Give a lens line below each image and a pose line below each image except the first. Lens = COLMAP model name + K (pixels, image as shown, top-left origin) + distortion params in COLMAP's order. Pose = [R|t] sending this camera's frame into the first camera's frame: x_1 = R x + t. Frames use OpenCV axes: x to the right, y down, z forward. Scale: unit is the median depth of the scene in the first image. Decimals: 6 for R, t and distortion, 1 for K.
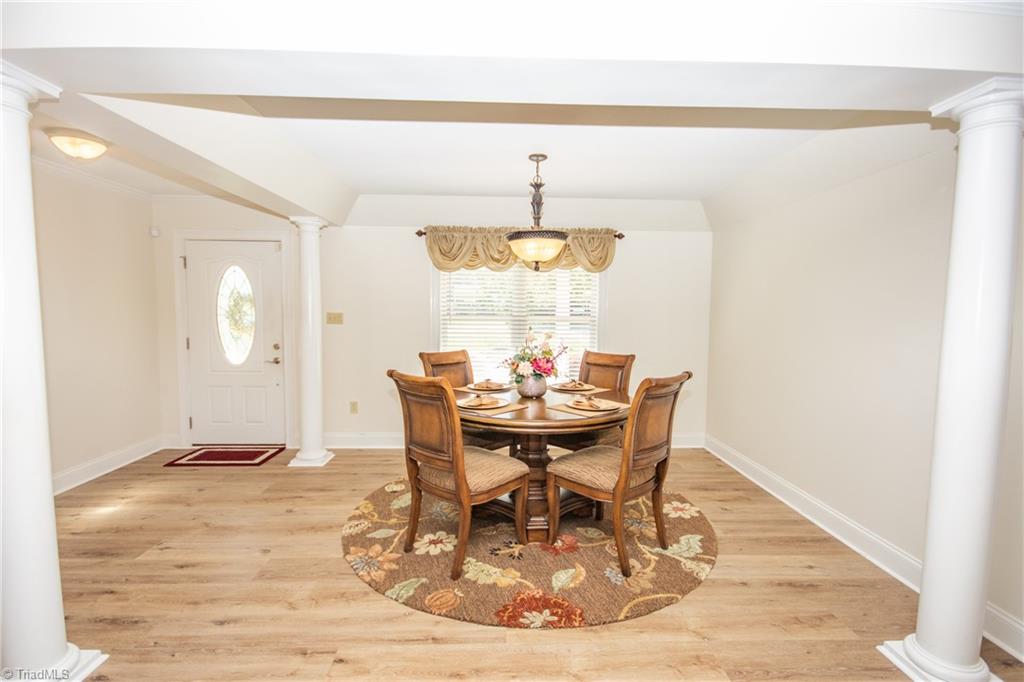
lens RADIAL K [[454.5, 0, 515.9], [0, 454.5, 342.1], [0, 0, 1]] dist [0.016347, -0.016415]
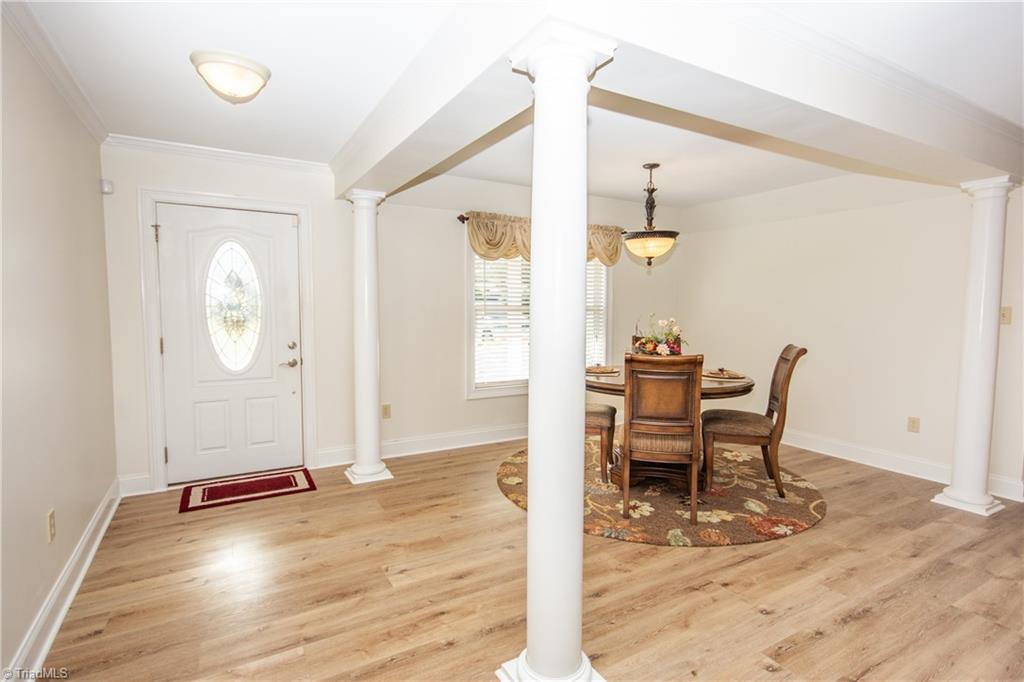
lens RADIAL K [[499.9, 0, 529.1], [0, 499.9, 344.4], [0, 0, 1]] dist [0.007546, 0.000304]
pose [[0.884424, -0.040784, 0.464899, -0.806882], [0.033837, 0.999156, 0.023281, 0.001866], [-0.465456, -0.004860, 0.885058, 0.030758]]
